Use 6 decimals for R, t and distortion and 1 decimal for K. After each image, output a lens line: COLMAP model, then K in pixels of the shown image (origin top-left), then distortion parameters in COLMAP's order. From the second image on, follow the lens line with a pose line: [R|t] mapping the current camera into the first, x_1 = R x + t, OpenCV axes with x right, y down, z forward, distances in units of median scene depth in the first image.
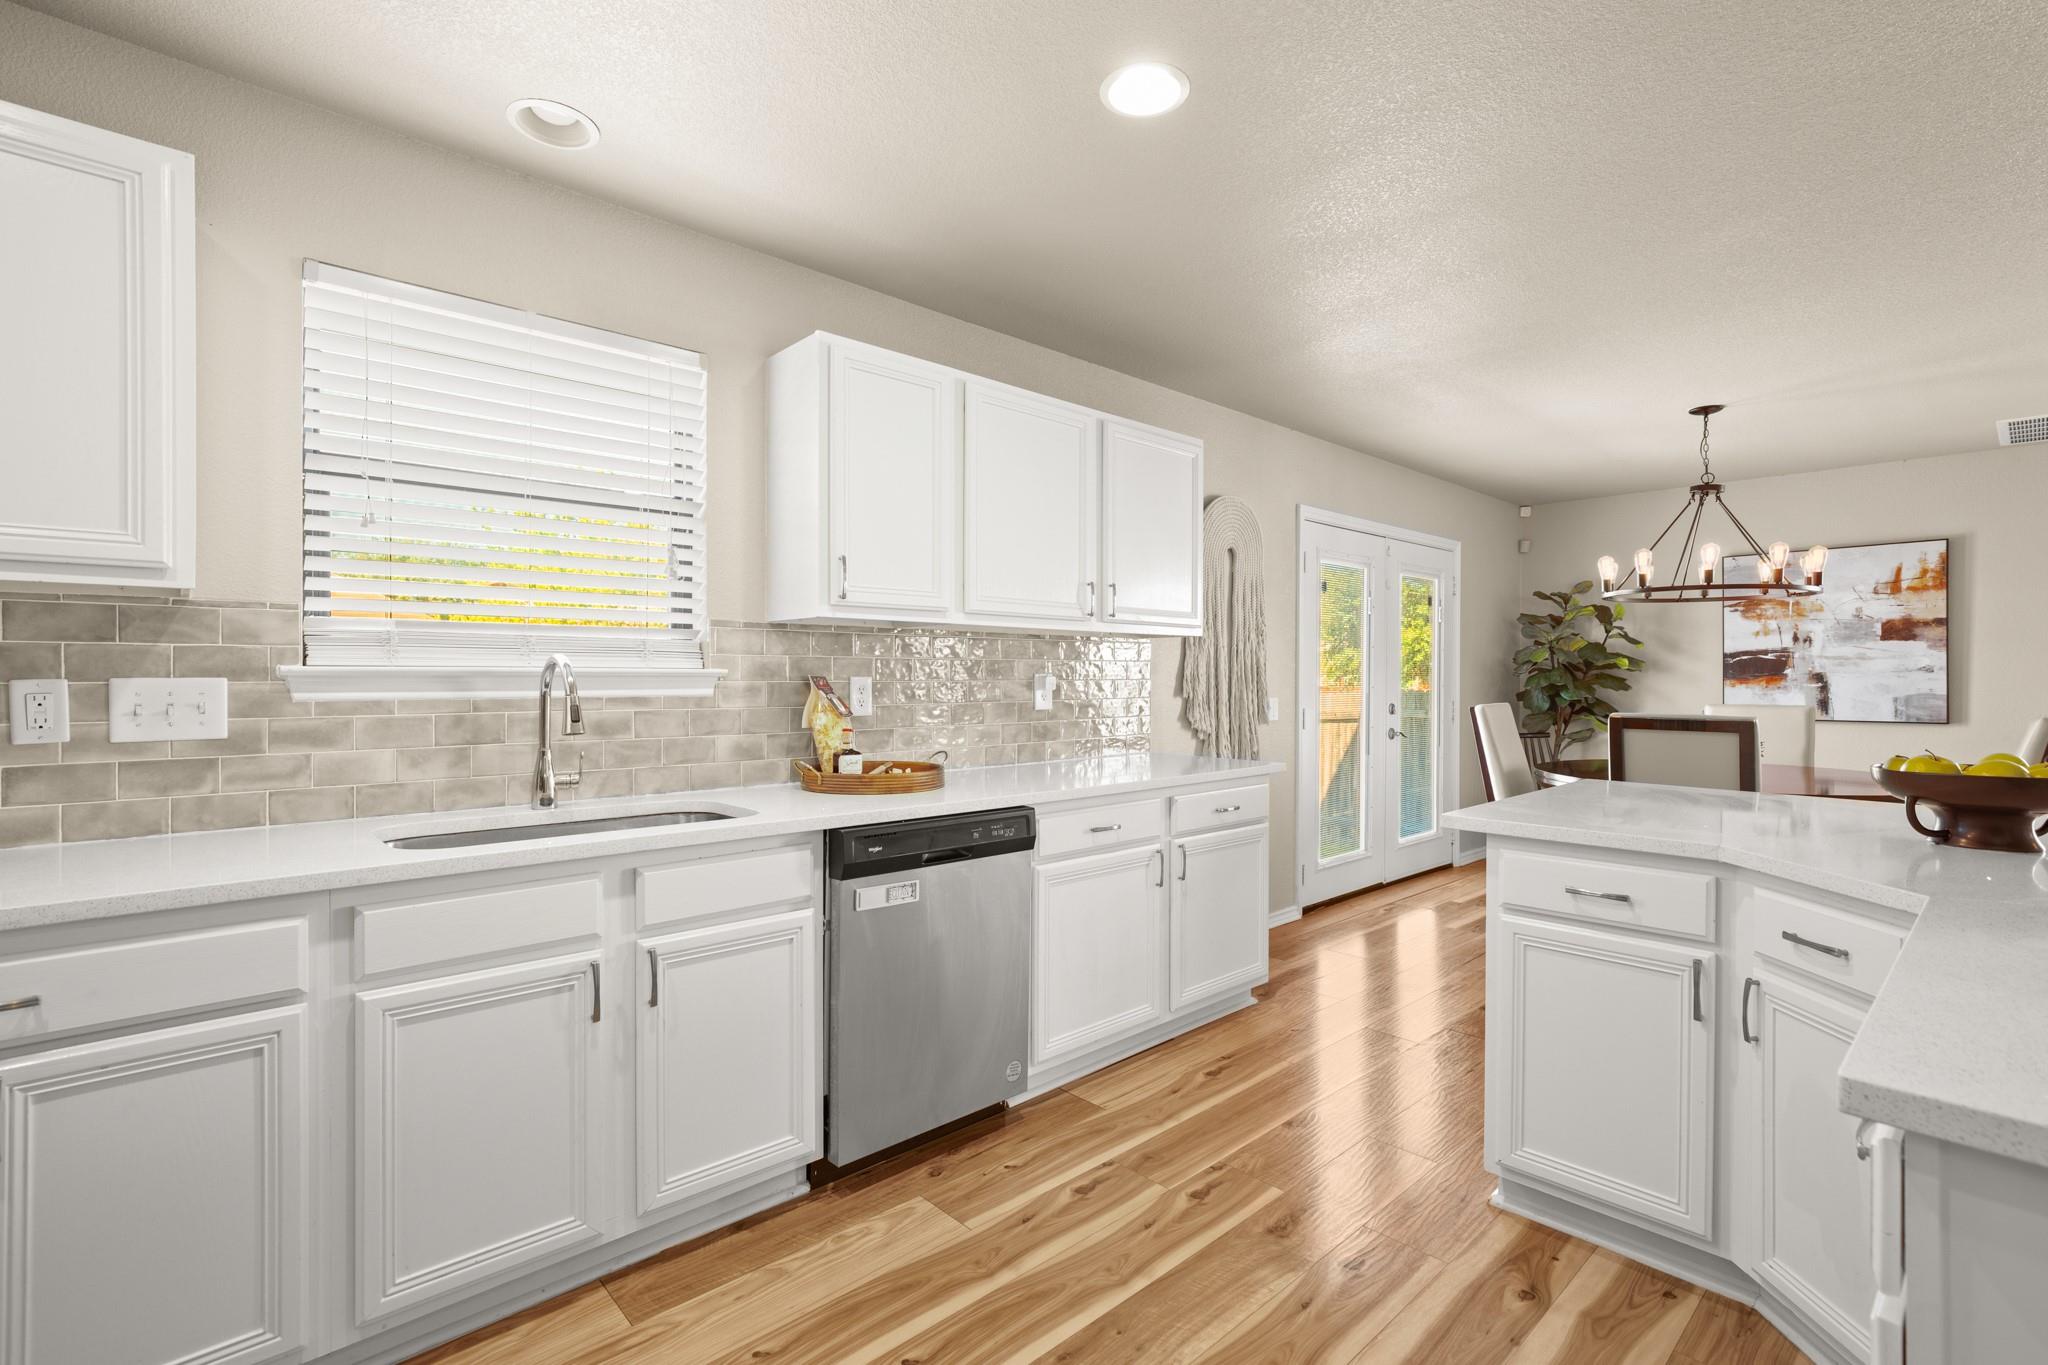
lens RADIAL K [[944.6, 0, 1025.6], [0, 944.6, 676.5], [0, 0, 1]] dist [0.059554, -0.001352]
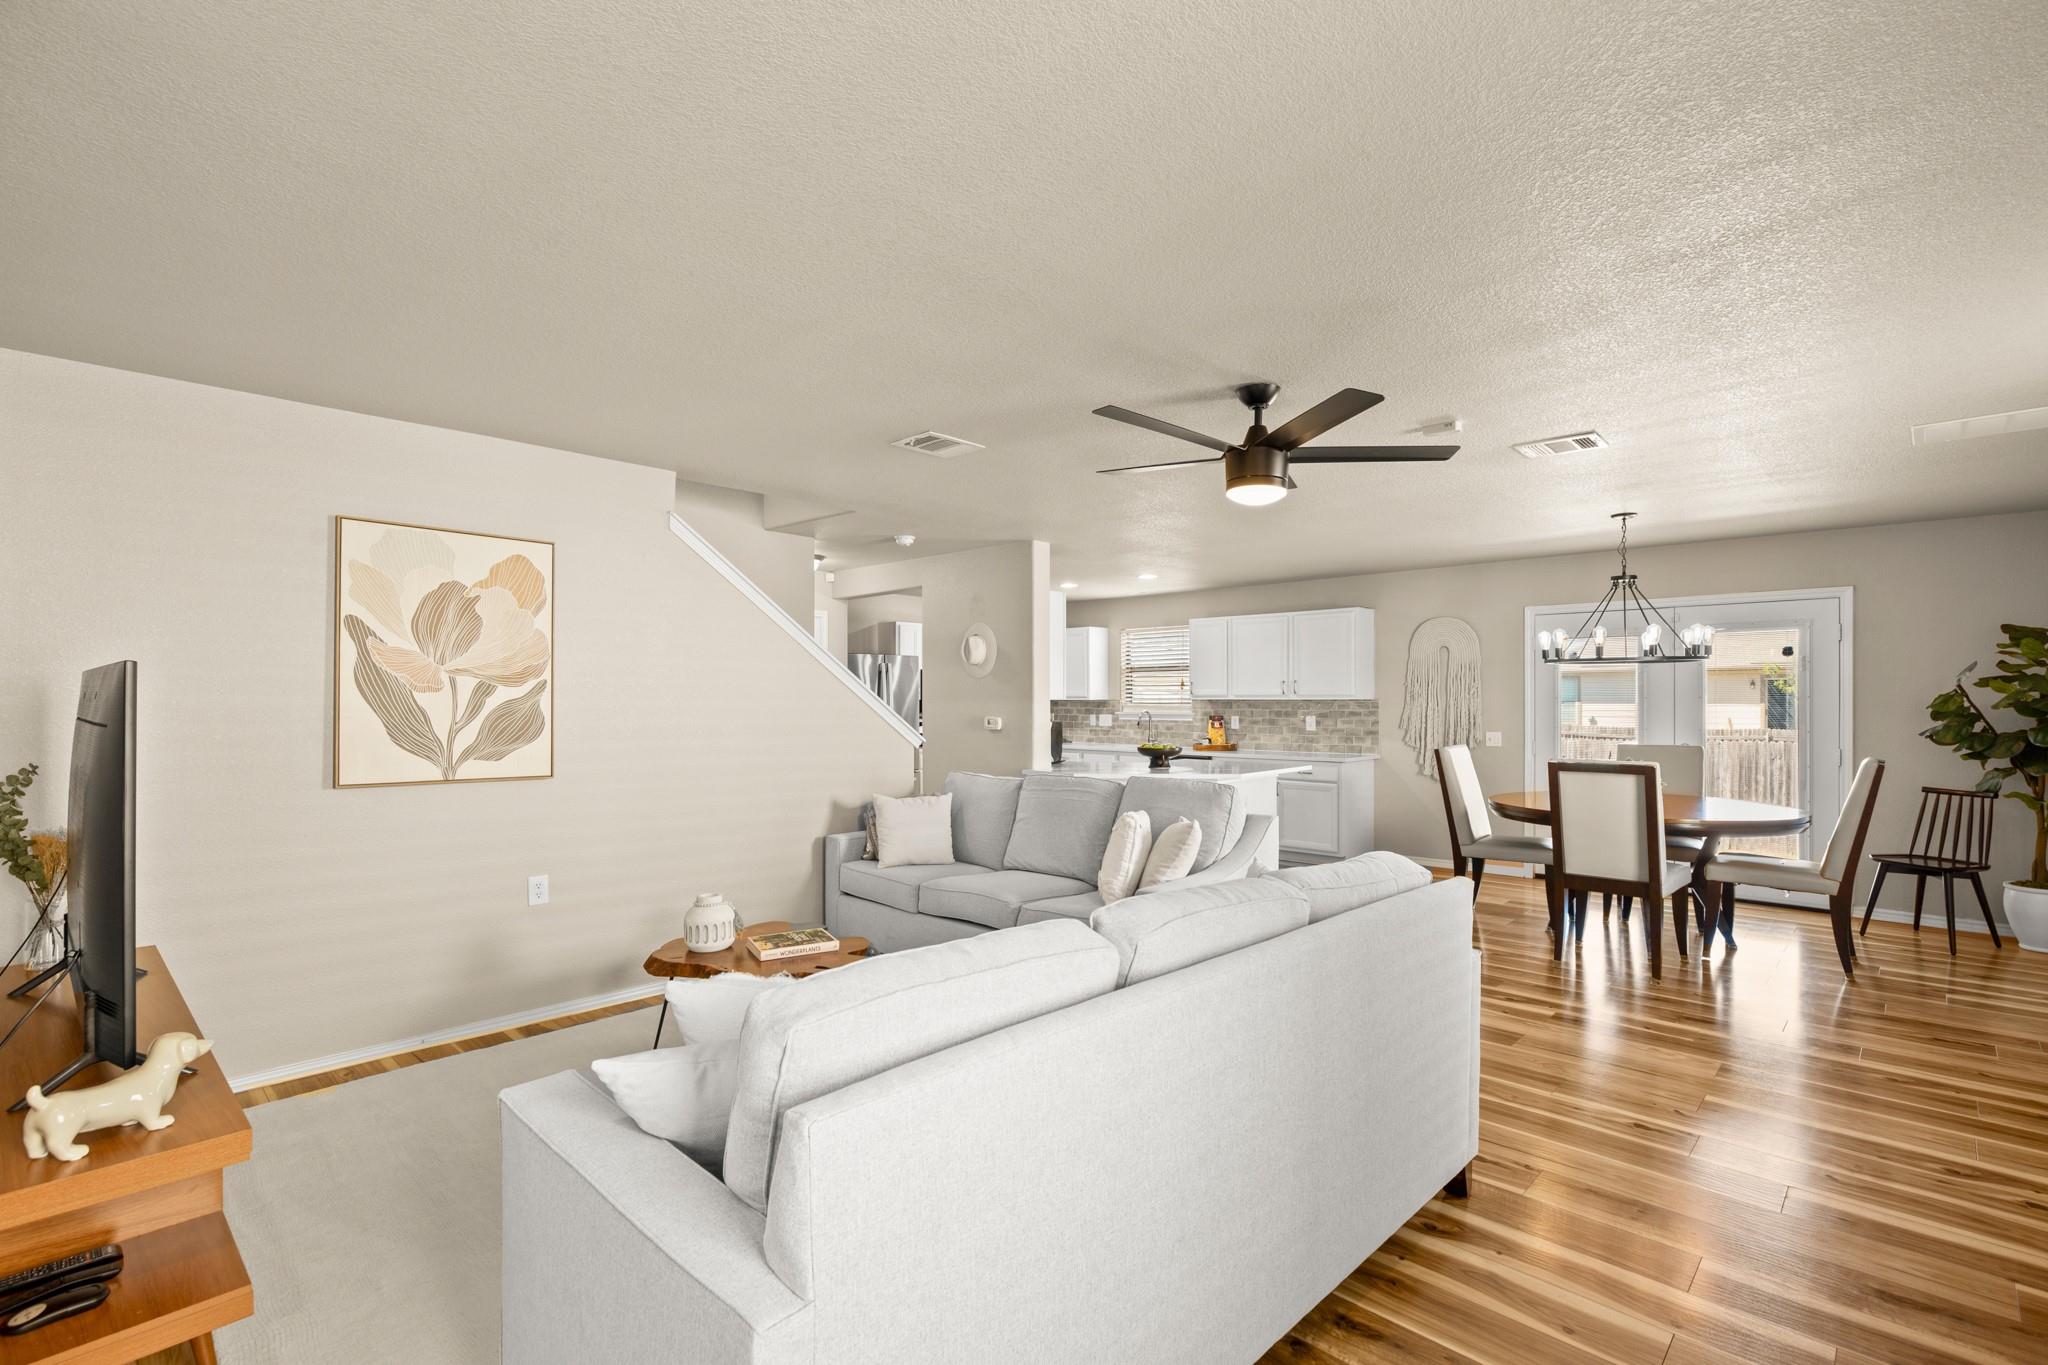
lens RADIAL K [[944.6, 0, 1027.0], [0, 944.6, 699.2], [0, 0, 1]] dist [0.059554, -0.001352]
pose [[0.069534, -0.002700, -0.997576, 1.585137], [-0.000127, 0.999996, -0.002715, -0.025531], [0.997580, 0.000315, 0.069533, 0.074754]]
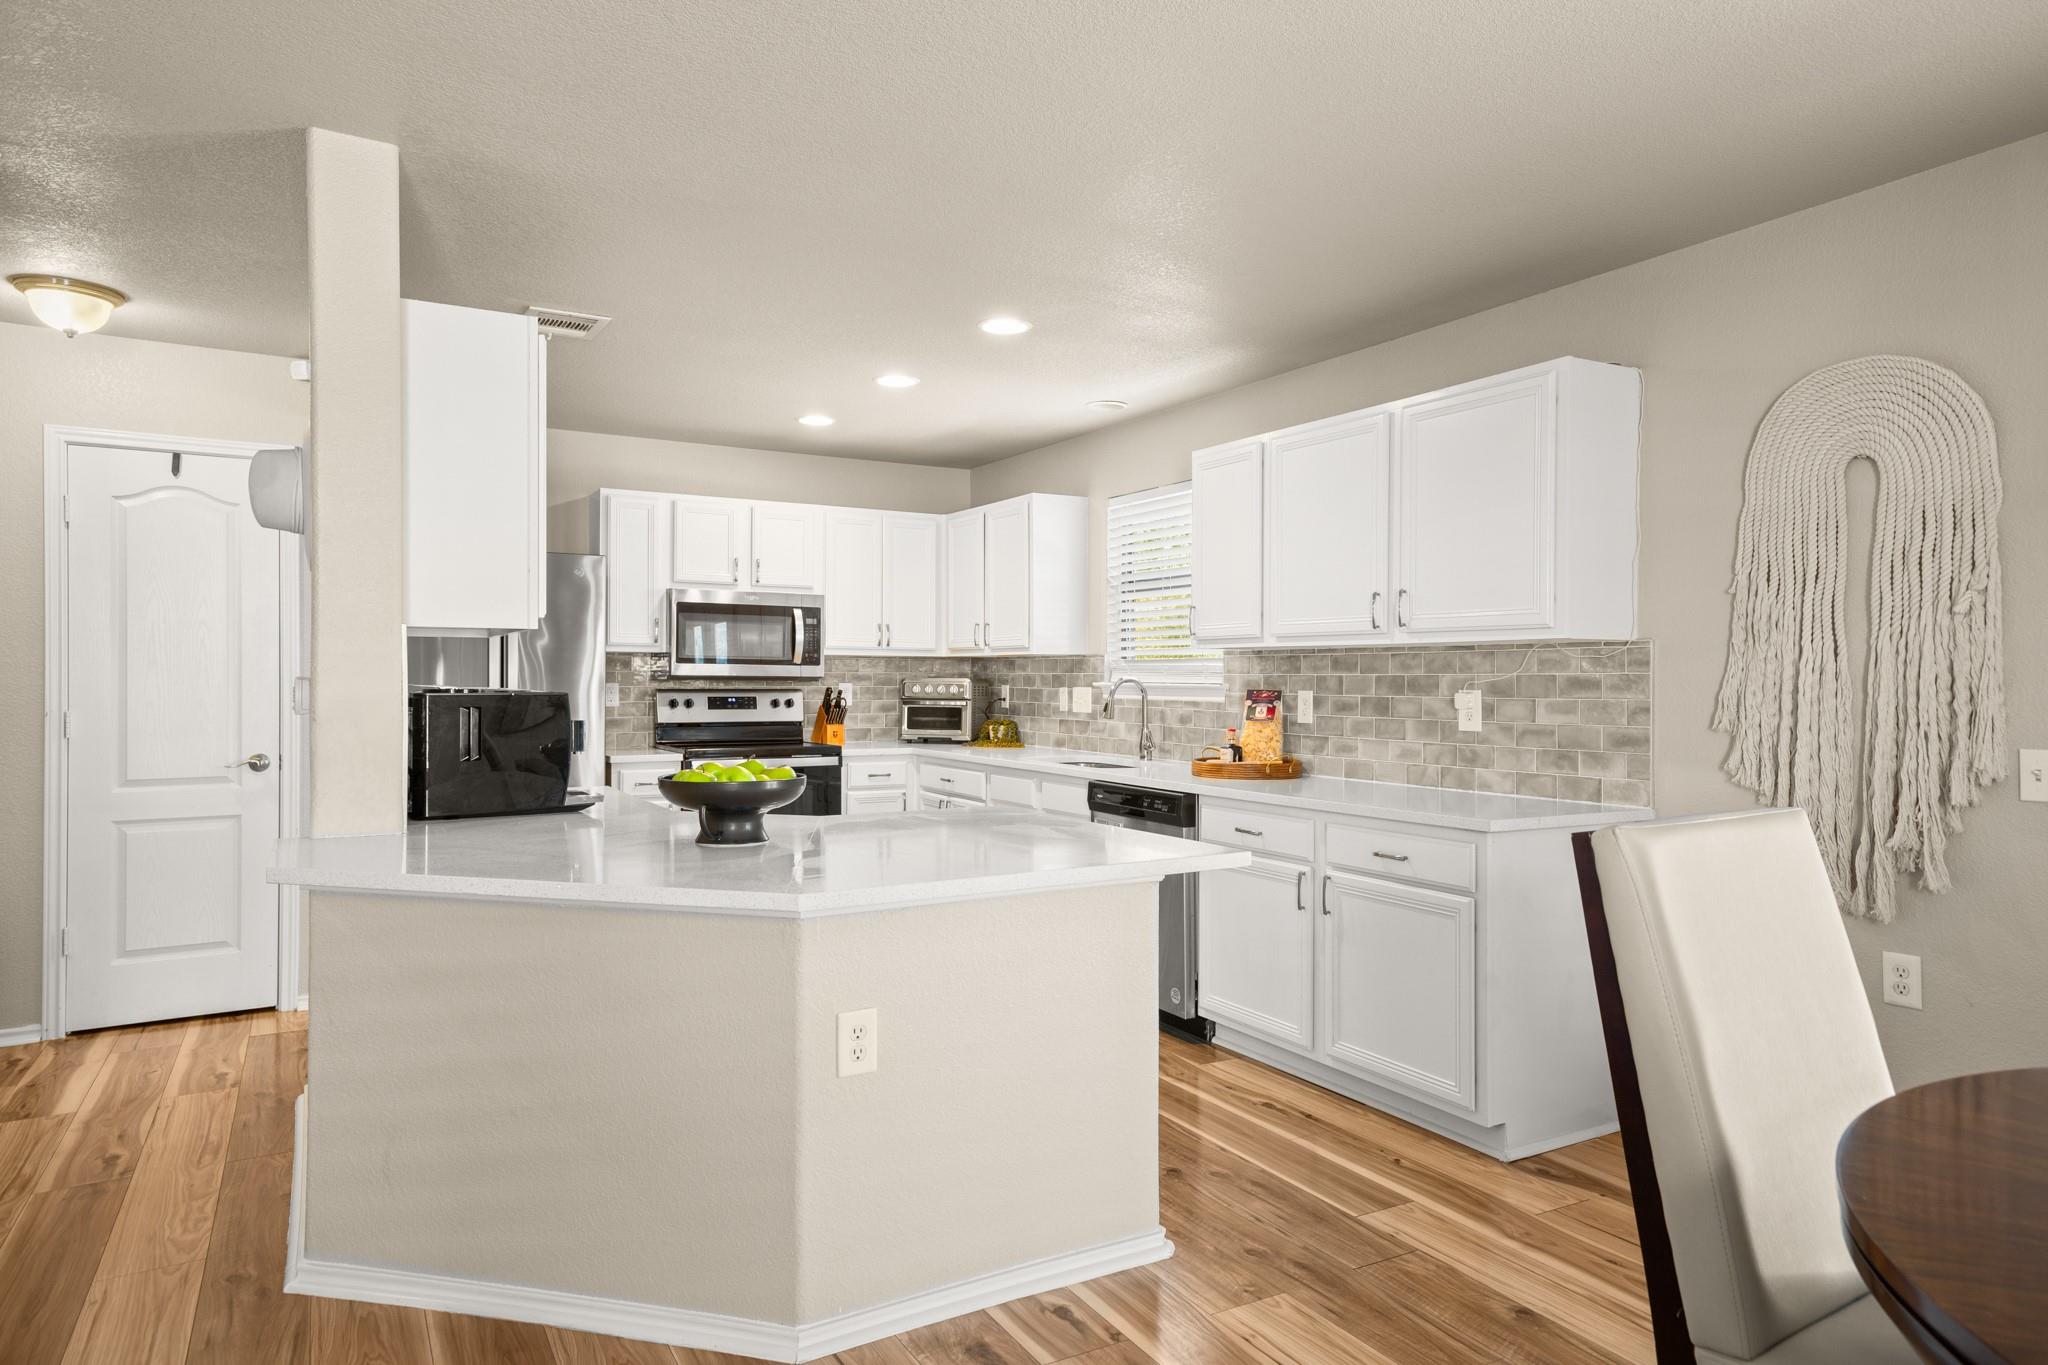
lens RADIAL K [[1272.8, 0, 1022.2], [0, 1272.8, 672.4], [0, 0, 1]] dist [0.075275, -0.000005]
pose [[-0.225062, -0.003606, -0.974338, 0.837487], [-0.002709, 0.999992, -0.003075, -0.009409], [0.974341, 0.001947, -0.225070, 0.577218]]
